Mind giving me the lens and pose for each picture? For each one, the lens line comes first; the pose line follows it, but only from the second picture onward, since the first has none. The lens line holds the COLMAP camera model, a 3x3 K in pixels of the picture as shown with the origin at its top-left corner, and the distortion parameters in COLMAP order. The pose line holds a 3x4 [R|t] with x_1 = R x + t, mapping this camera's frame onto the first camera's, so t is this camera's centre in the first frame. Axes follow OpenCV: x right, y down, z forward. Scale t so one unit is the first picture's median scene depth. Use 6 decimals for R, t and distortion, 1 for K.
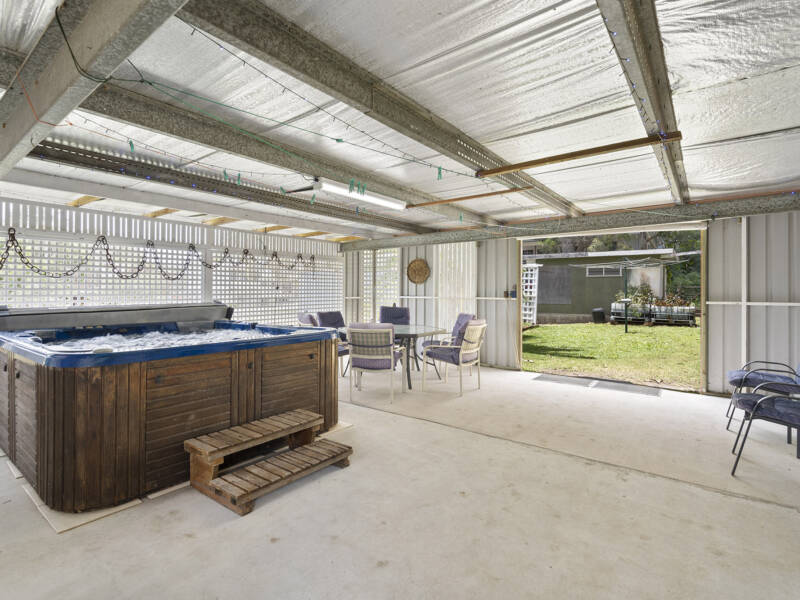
lens RADIAL K [[410.1, 0, 400.0], [0, 410.1, 300.0], [0, 0, 1]] dist [-0.001429, -0.000041]
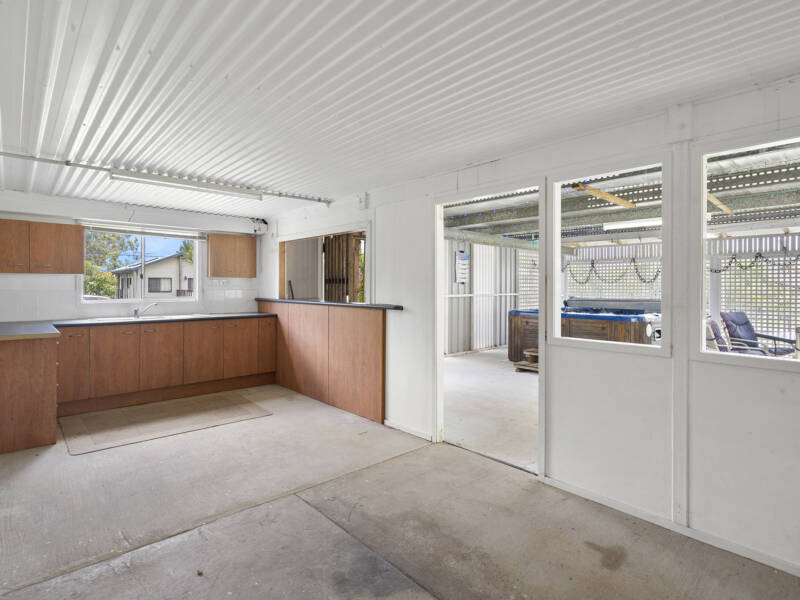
lens RADIAL K [[410.1, 0, 400.0], [0, 410.1, 300.0], [0, 0, 1]] dist [-0.001429, -0.000041]
pose [[-0.164876, 0.028399, -0.985905, 3.085983], [-0.028291, 0.999038, 0.033509, -0.024854], [0.985909, 0.033417, -0.163914, 0.834653]]
